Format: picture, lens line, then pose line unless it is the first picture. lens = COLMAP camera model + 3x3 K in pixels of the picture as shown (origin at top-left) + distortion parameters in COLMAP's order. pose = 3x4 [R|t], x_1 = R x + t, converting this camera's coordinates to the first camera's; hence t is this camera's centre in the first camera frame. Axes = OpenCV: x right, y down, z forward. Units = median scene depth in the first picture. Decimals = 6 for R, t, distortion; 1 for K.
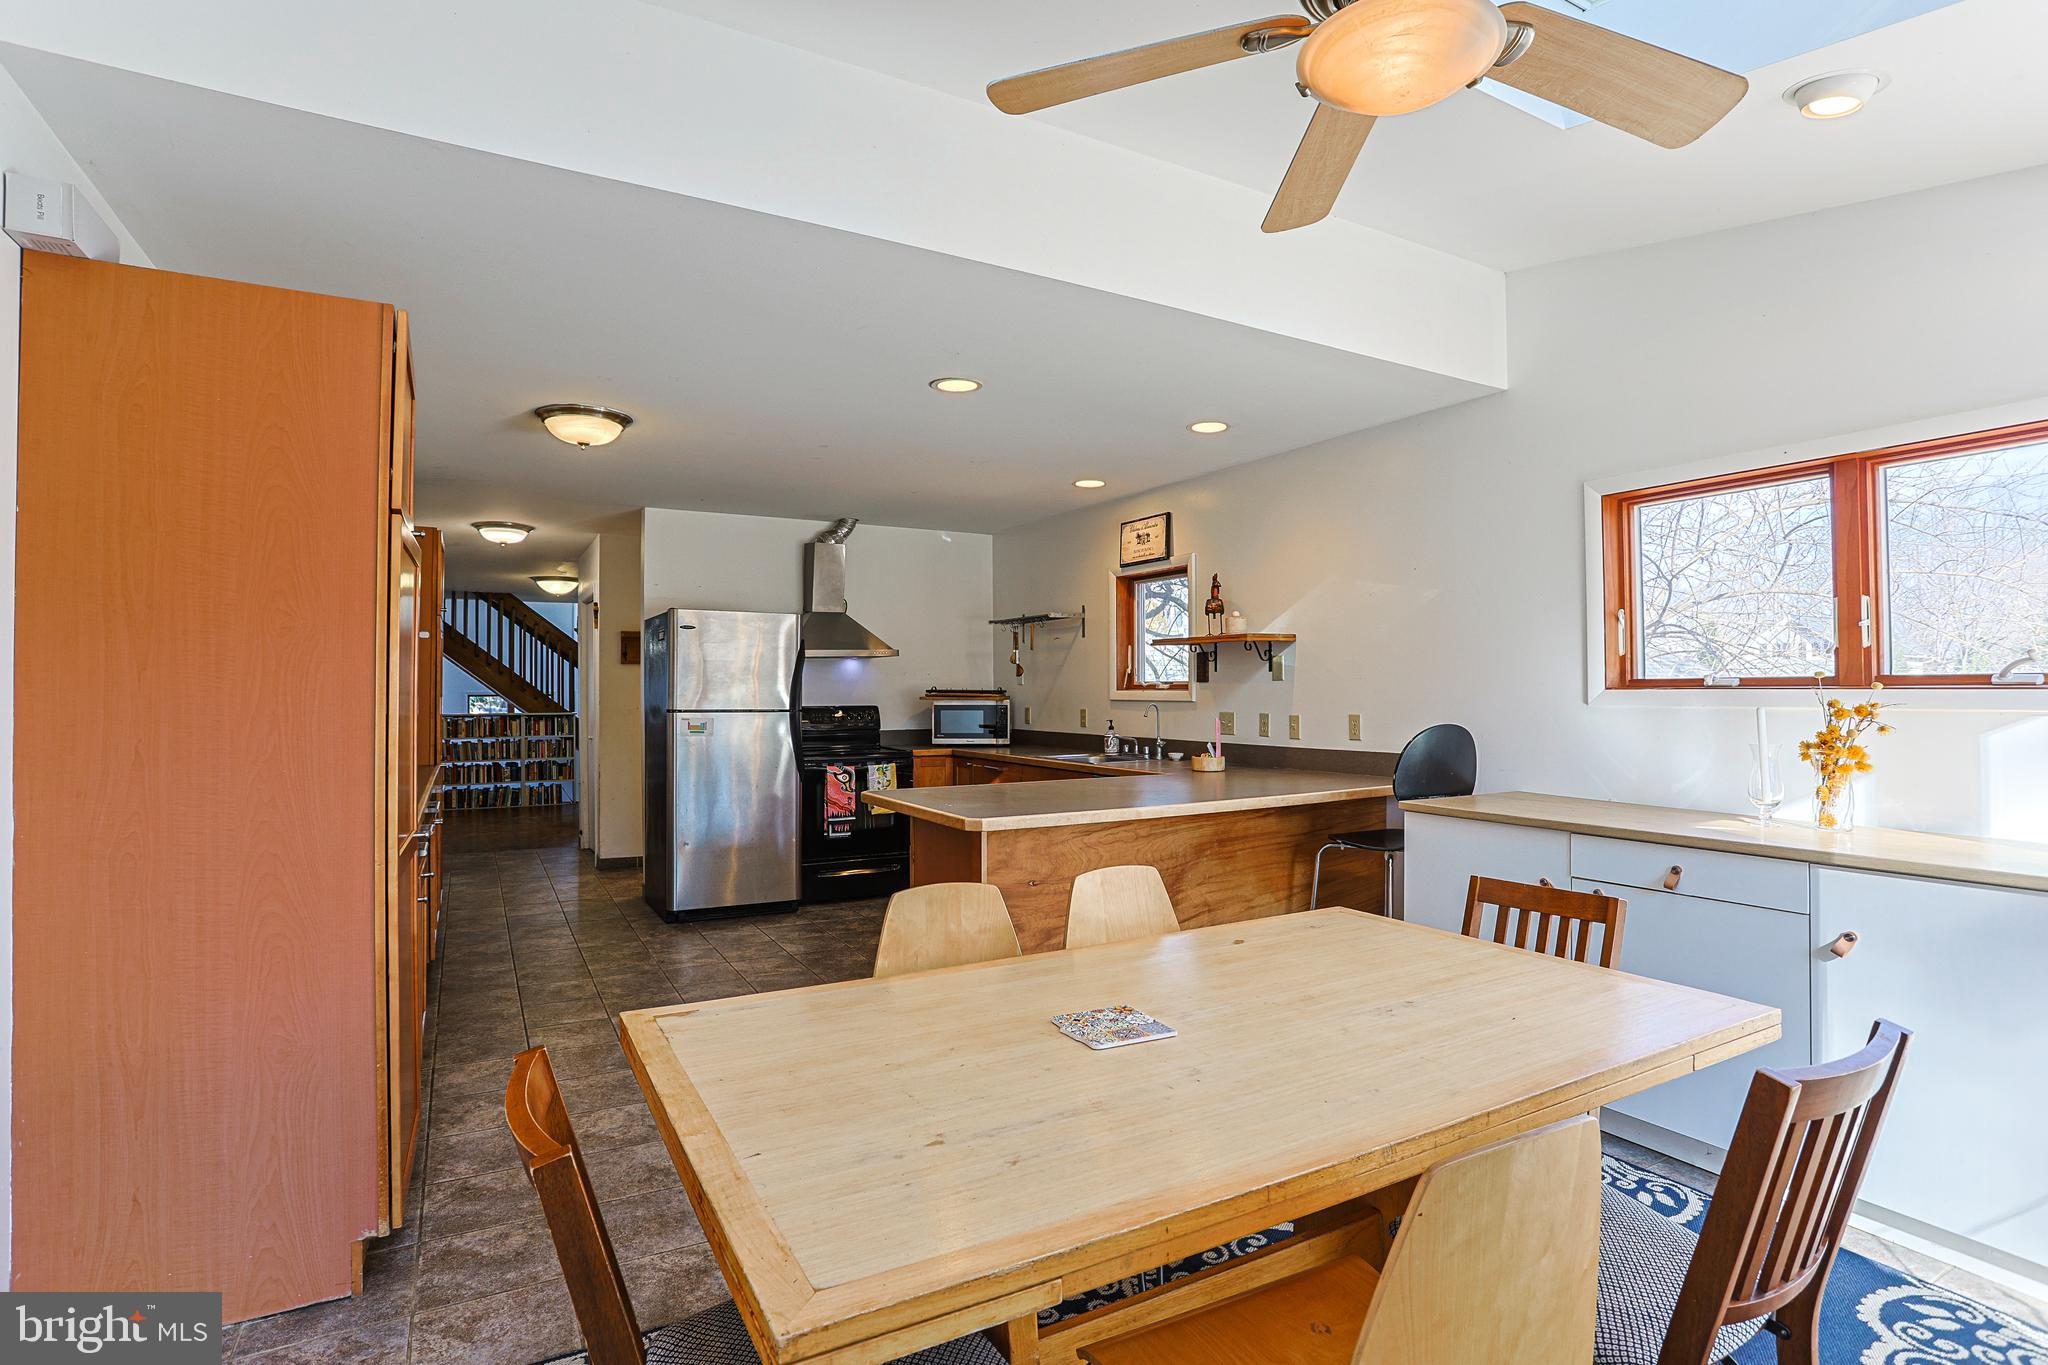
lens RADIAL K [[1000.2, 0, 1017.8], [0, 1000.2, 675.2], [0, 0, 1]] dist [-0.044468, -0.000420]
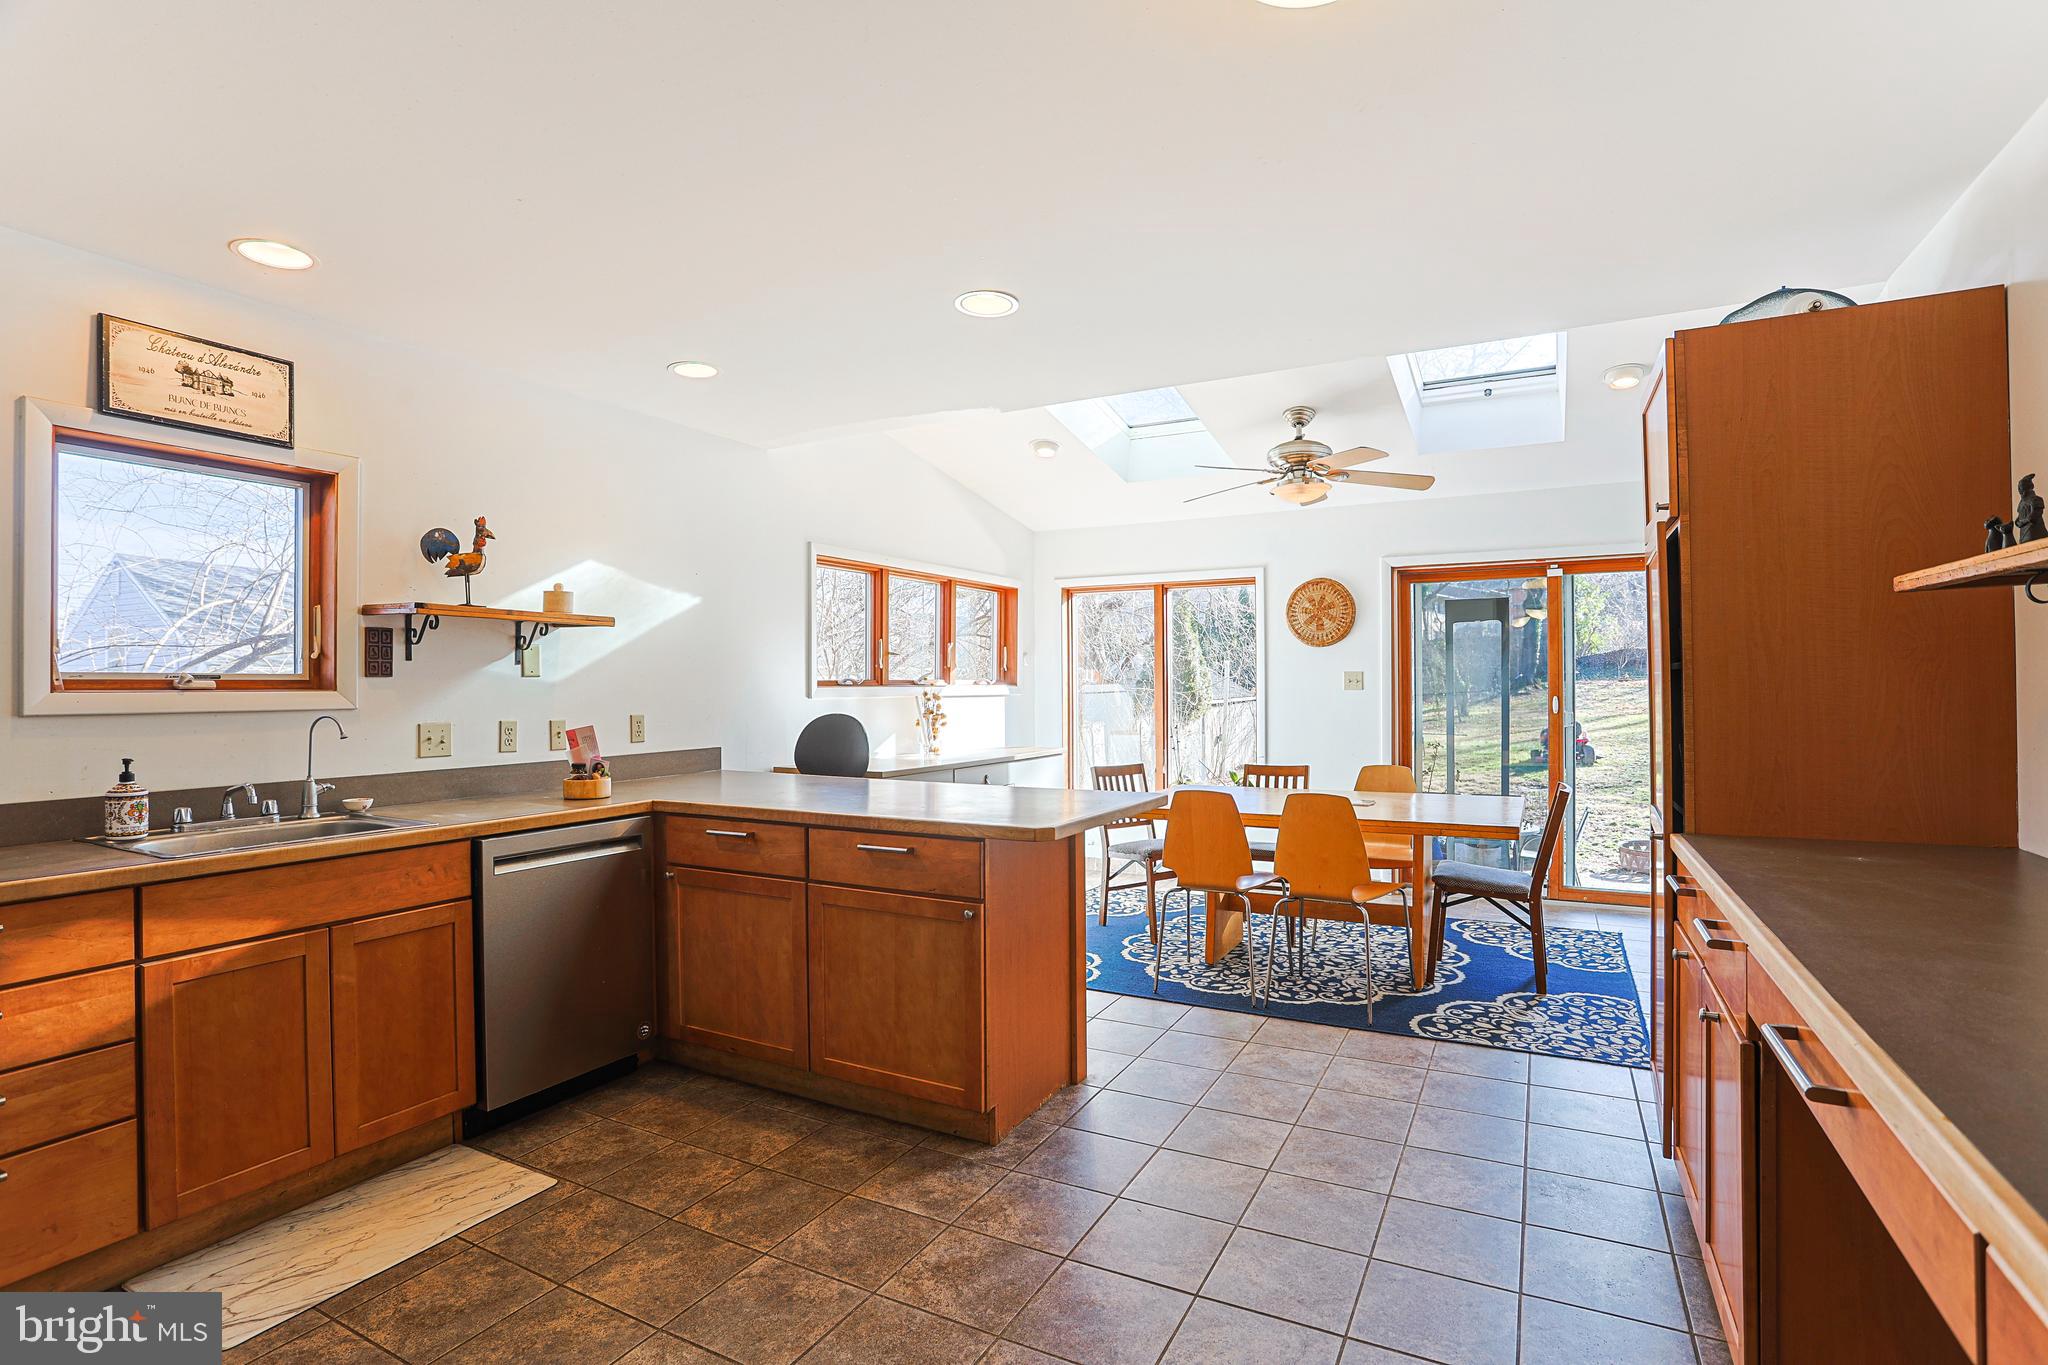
lens RADIAL K [[984.7, 0, 1023.7], [0, 984.7, 673.8], [0, 0, 1]] dist [-0.056723, 0.014592]
pose [[-0.538199, 0.022536, 0.842516, -0.454780], [0.003130, 0.999689, -0.024740, 0.018384], [-0.842812, -0.010678, -0.538103, 0.864757]]
